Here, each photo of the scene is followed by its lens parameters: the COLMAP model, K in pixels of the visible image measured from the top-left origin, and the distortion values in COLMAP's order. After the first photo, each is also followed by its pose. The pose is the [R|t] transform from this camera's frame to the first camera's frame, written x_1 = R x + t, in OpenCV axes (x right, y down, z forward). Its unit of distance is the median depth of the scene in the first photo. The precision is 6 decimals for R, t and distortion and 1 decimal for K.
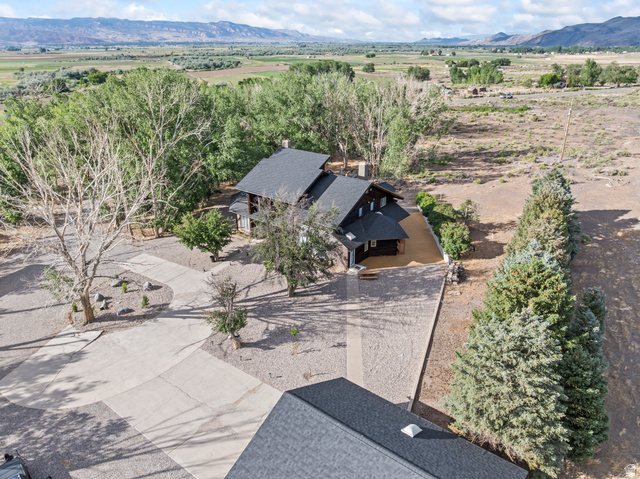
lens RADIAL K [[449.2, 0, 323.2], [0, 449.2, 237.0], [0, 0, 1]] dist [-0.049160, 0.021673]
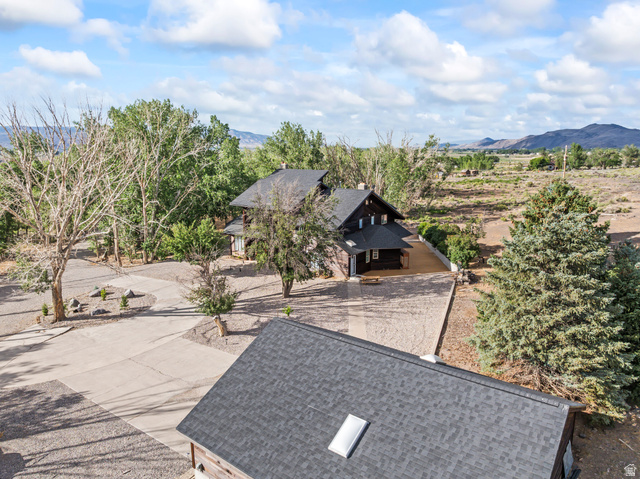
lens RADIAL K [[449.2, 0, 323.2], [0, 449.2, 237.0], [0, 0, 1]] dist [-0.049160, 0.021673]
pose [[0.999986, -0.003959, 0.003492, 0.000191], [0.004616, 0.976739, -0.214384, 0.218066], [-0.002562, 0.214397, 0.976743, 0.096468]]
